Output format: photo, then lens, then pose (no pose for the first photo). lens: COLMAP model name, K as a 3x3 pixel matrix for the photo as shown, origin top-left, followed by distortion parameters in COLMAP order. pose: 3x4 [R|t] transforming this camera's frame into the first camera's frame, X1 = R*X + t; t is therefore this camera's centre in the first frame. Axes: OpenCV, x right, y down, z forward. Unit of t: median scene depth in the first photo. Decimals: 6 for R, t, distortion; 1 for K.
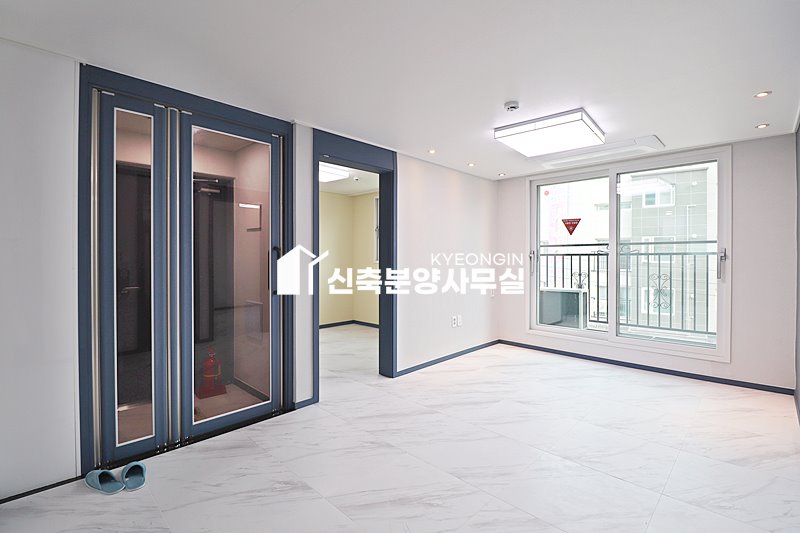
lens RADIAL K [[372.2, 0, 399.0], [0, 372.2, 261.5], [0, 0, 1]] dist [-0.008854, -0.007609]
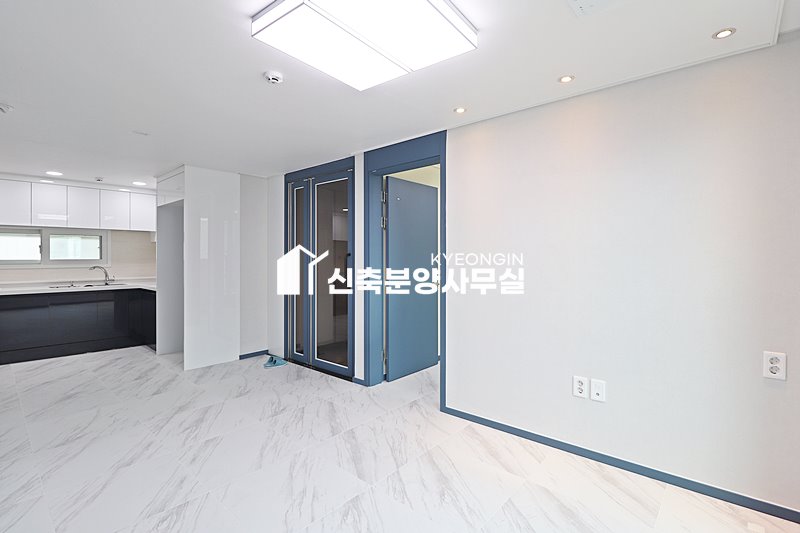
lens RADIAL K [[372.2, 0, 395.8], [0, 372.2, 256.2], [0, 0, 1]] dist [-0.008854, -0.007609]
pose [[0.050426, -0.006212, -0.998708, 0.788644], [-0.011786, 0.999907, -0.006815, -0.017593], [0.998658, 0.012114, 0.050348, 0.857940]]
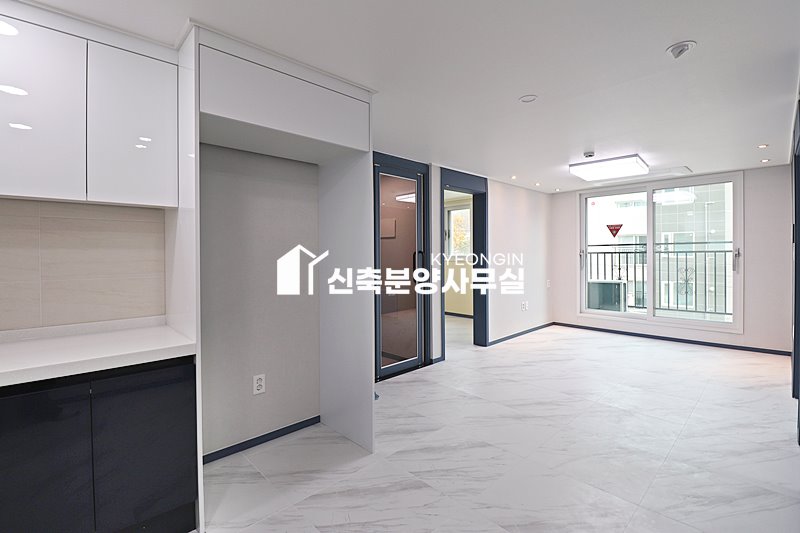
lens RADIAL K [[372.2, 0, 396.6], [0, 372.2, 259.0], [0, 0, 1]] dist [-0.008854, -0.007609]
pose [[0.999391, -0.008848, -0.033761, -0.291019], [0.008920, 0.999958, 0.001971, -0.008963], [0.033742, -0.002271, 0.999428, -0.351066]]
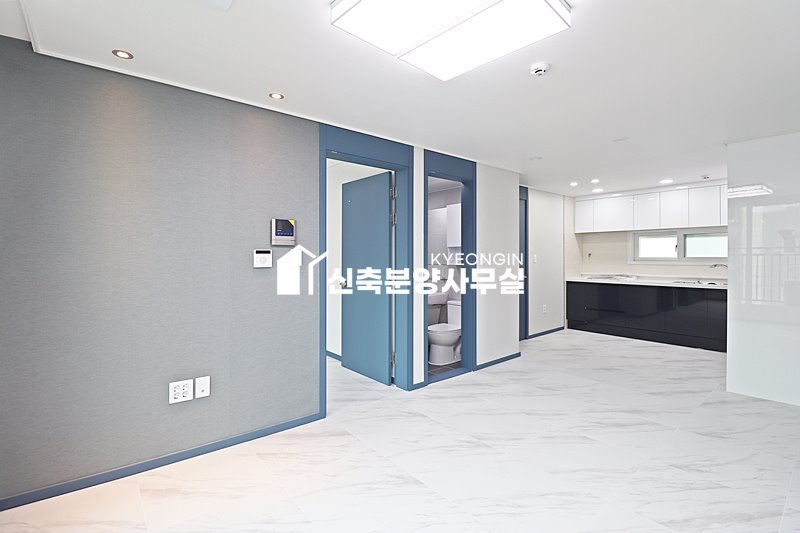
lens RADIAL K [[372.2, 0, 408.8], [0, 372.2, 253.3], [0, 0, 1]] dist [-0.008854, -0.007609]
pose [[-0.996425, -0.000781, 0.084474, 0.358120], [-0.000274, 0.999982, 0.006014, -0.024965], [-0.084477, 0.005970, -0.996408, 1.262480]]
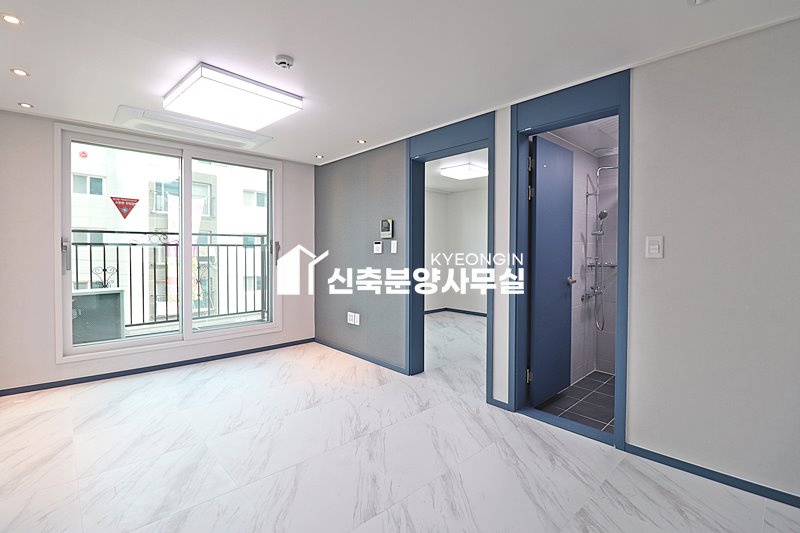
lens RADIAL K [[372.2, 0, 396.8], [0, 372.2, 259.6], [0, 0, 1]] dist [-0.008854, -0.007609]
pose [[0.043003, -0.023559, 0.998797, -0.352984], [0.006864, 0.999705, 0.023285, -0.000438], [-0.999051, 0.005855, 0.043152, 0.502064]]
